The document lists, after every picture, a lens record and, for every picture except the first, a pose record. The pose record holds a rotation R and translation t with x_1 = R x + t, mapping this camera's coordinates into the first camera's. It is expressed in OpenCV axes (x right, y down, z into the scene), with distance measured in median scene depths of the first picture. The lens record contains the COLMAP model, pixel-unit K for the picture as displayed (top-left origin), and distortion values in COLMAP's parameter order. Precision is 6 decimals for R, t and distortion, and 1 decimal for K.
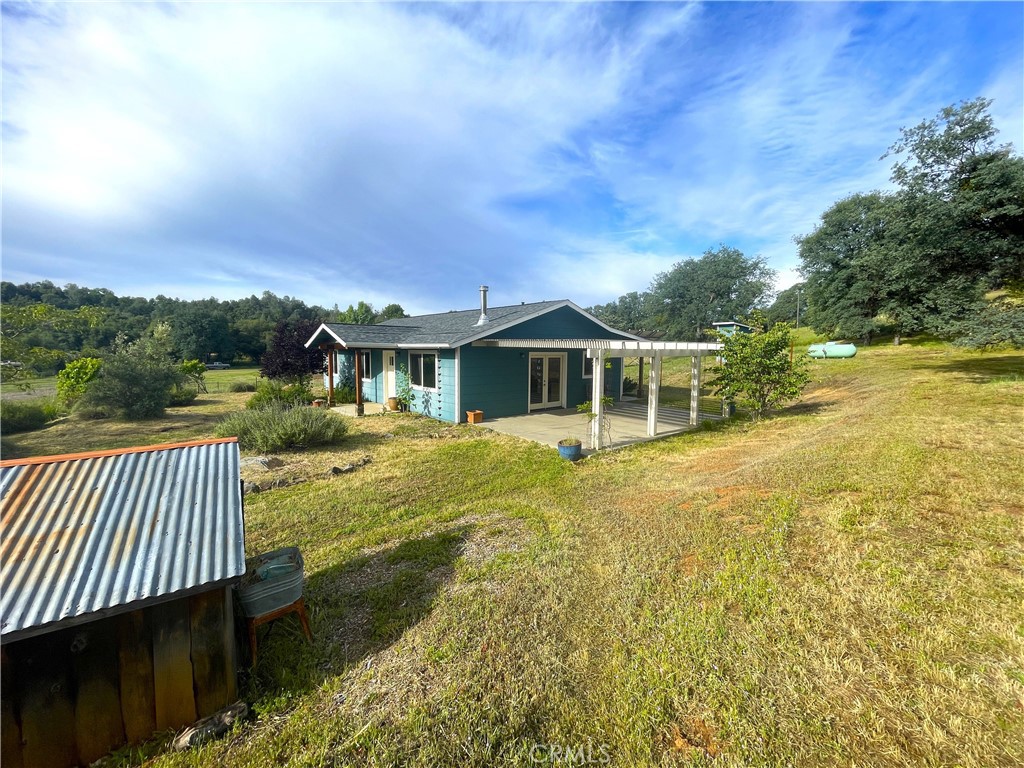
lens RADIAL K [[416.7, 0, 512.0], [0, 416.7, 384.0], [0, 0, 1]] dist [0.000982, 0.000045]
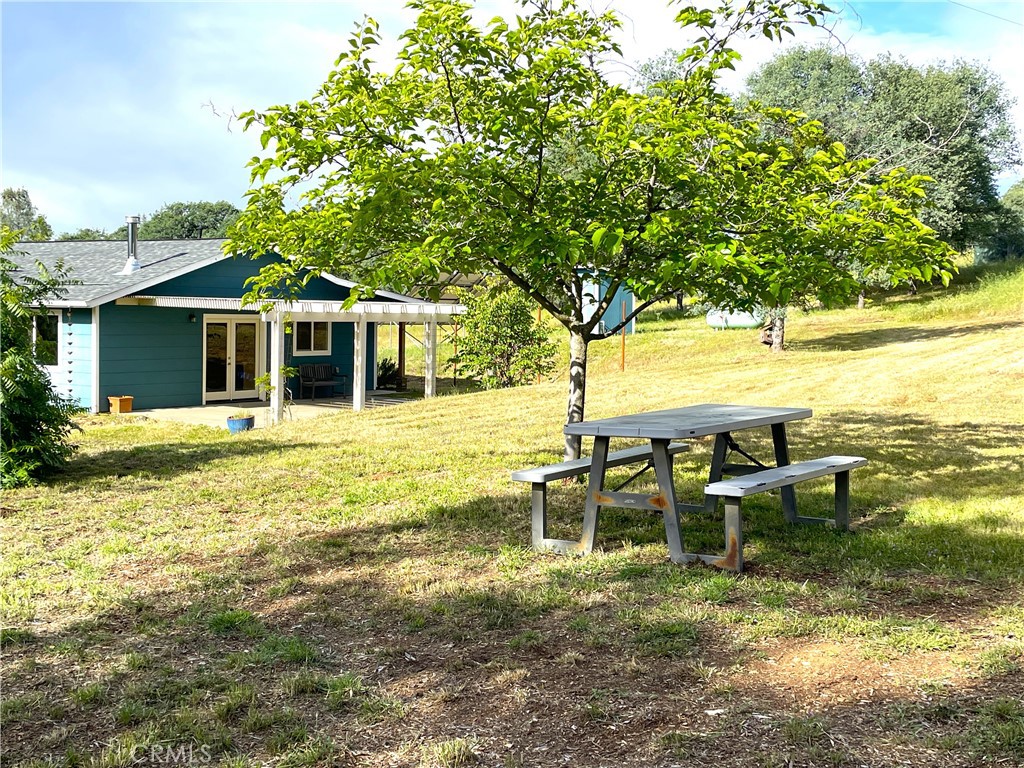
lens RADIAL K [[1231.8, 0, 512.0], [0, 1231.8, 384.0], [0, 0, 1]] dist [0.025392, 0.021139]
pose [[0.970008, -0.003459, 0.243048, 0.044544], [0.009059, 0.999719, -0.021924, 0.094806], [-0.242904, 0.023468, 0.969766, -1.184140]]
